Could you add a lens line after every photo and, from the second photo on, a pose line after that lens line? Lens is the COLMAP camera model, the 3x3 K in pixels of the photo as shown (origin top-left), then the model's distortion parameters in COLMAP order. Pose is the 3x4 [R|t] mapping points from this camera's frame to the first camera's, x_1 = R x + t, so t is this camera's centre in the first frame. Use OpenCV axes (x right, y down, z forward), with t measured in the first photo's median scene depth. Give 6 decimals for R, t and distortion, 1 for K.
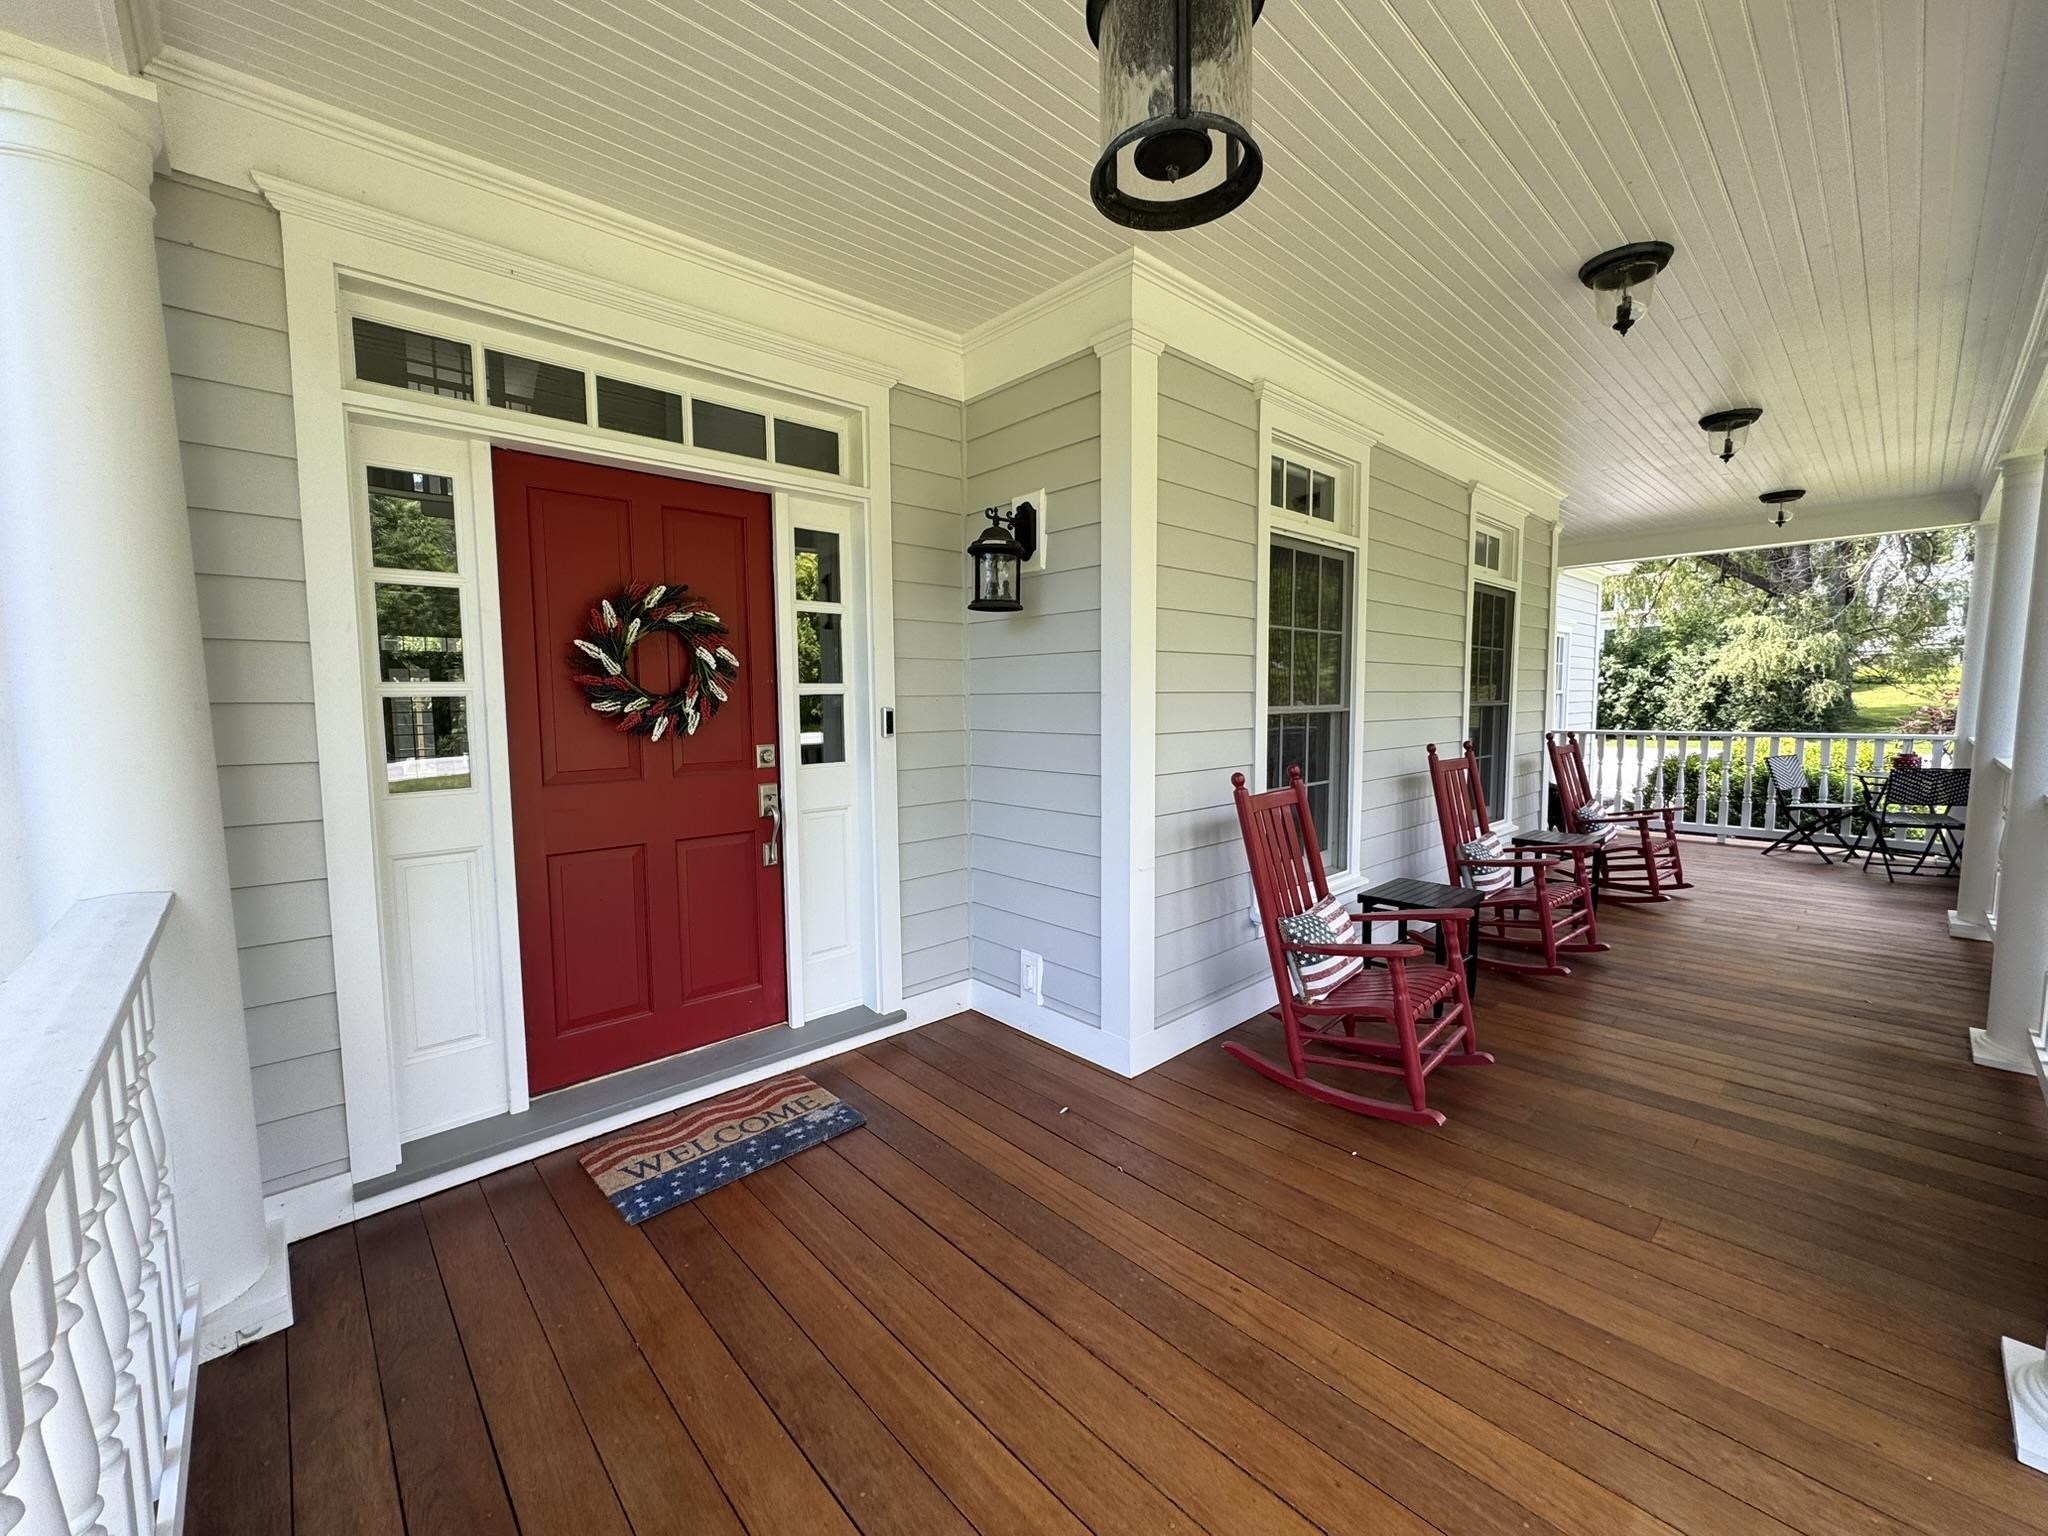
lens RADIAL K [[820.8, 0, 1023.3], [0, 820.8, 761.0], [0, 0, 1]] dist [-0.002285, 0.000384]
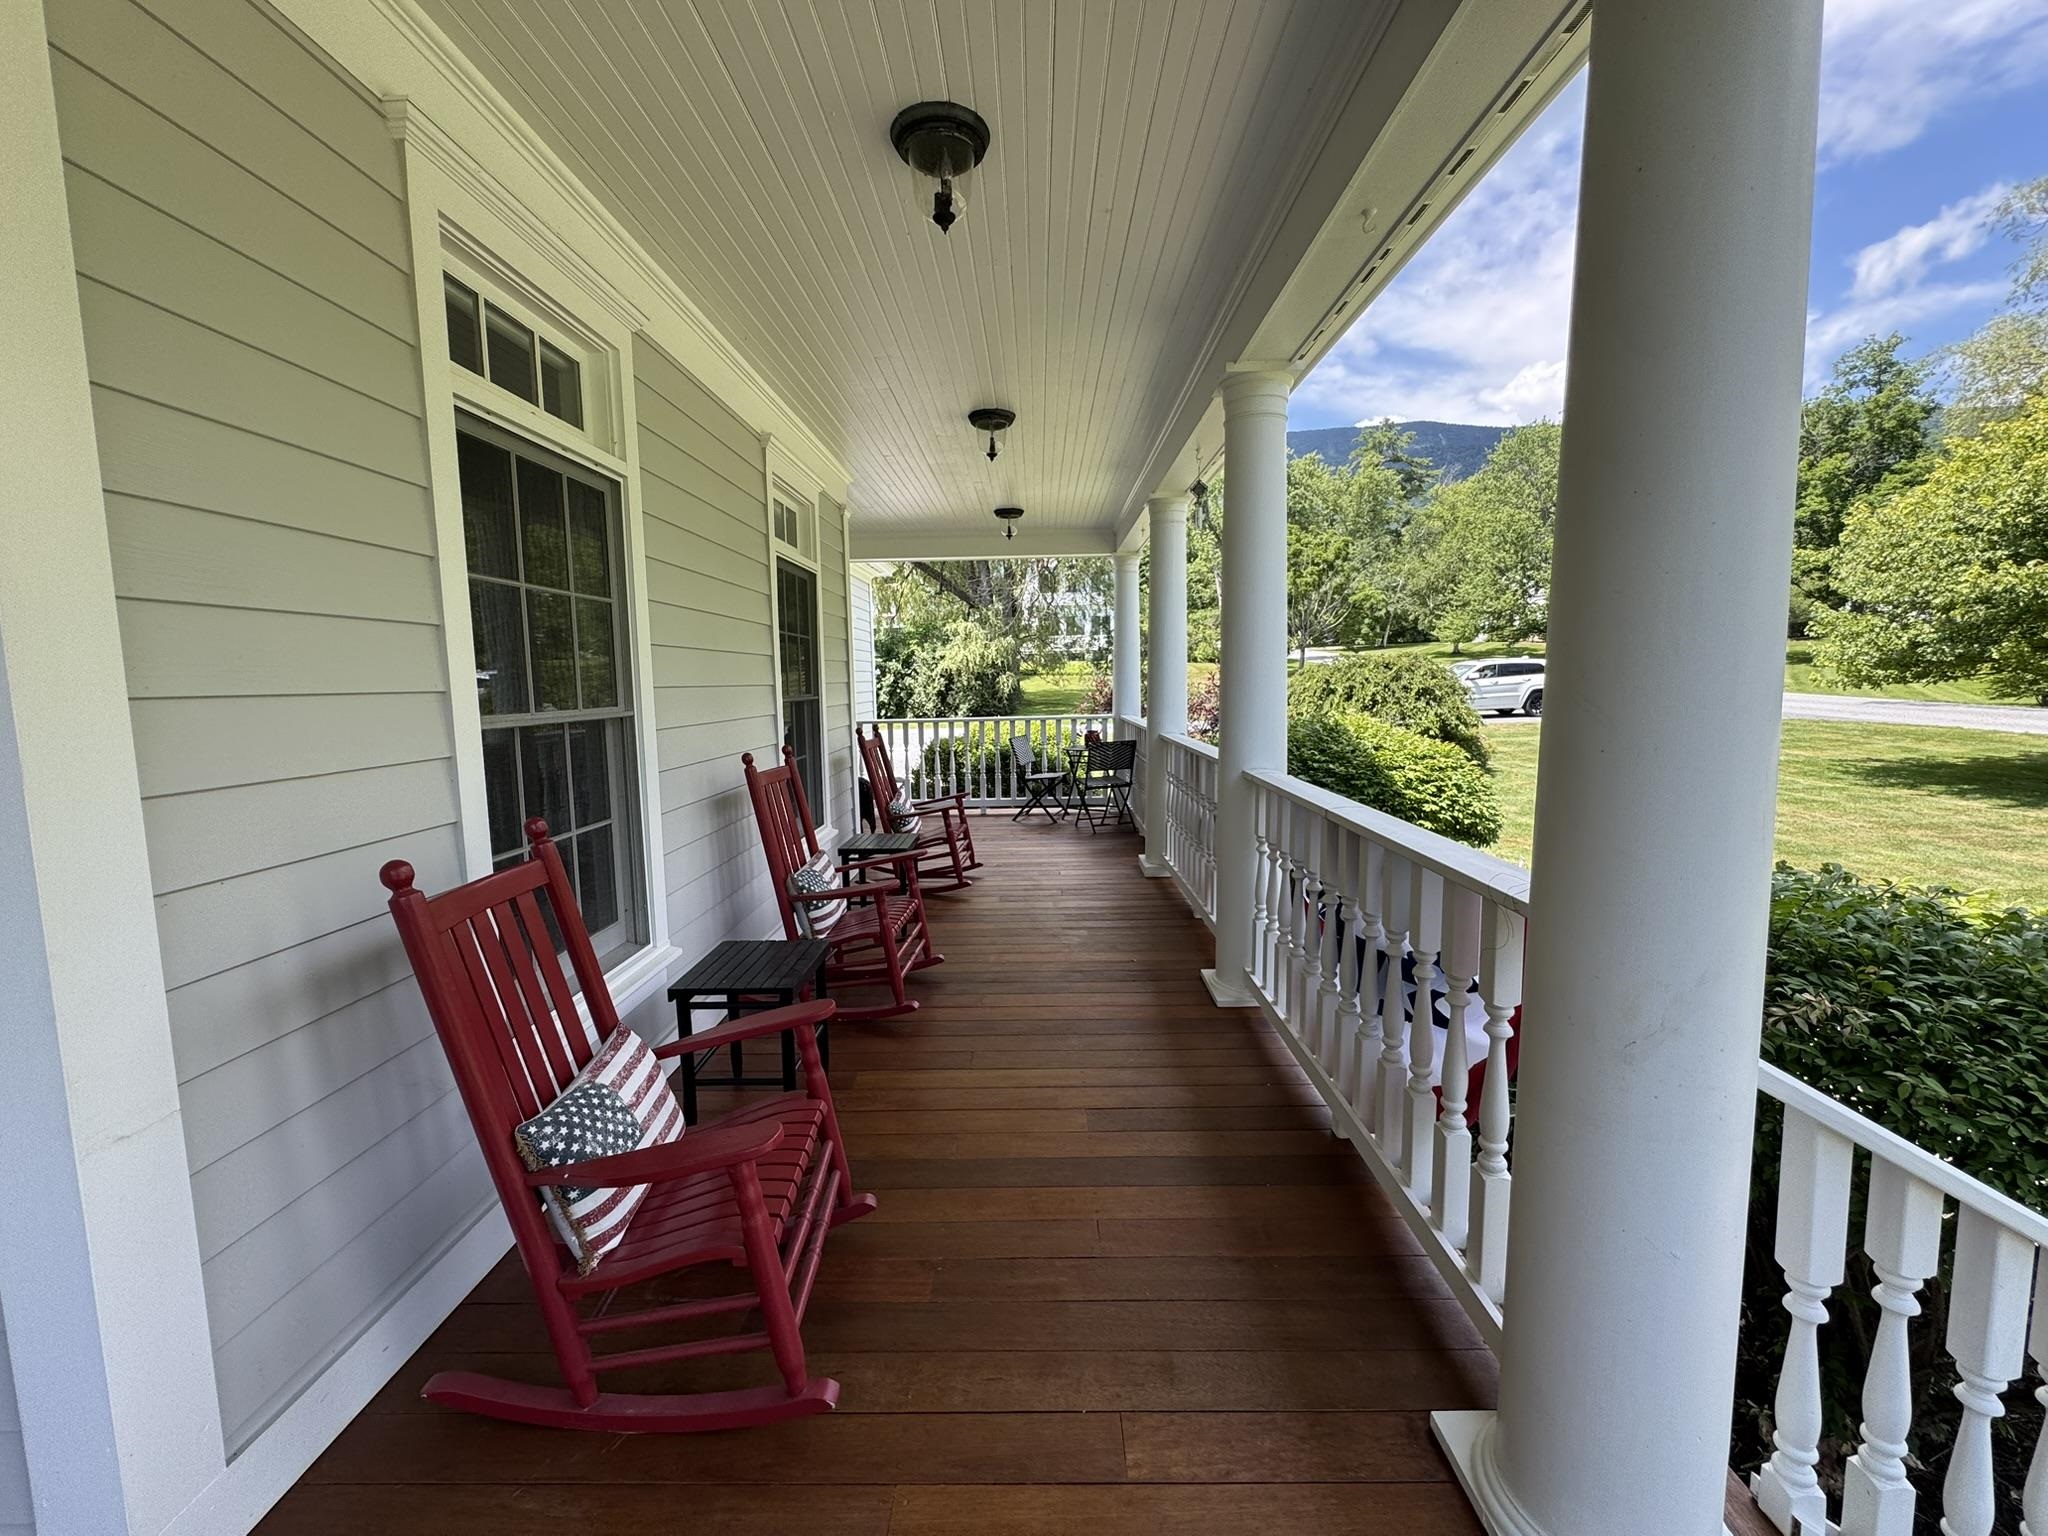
lens RADIAL K [[820.8, 0, 1023.3], [0, 820.8, 761.0], [0, 0, 1]] dist [-0.002285, 0.000384]
pose [[0.693000, -0.075516, 0.716971, 0.114791], [0.068090, 0.996909, 0.039187, -0.025125], [-0.717715, 0.021662, 0.696000, 0.257619]]
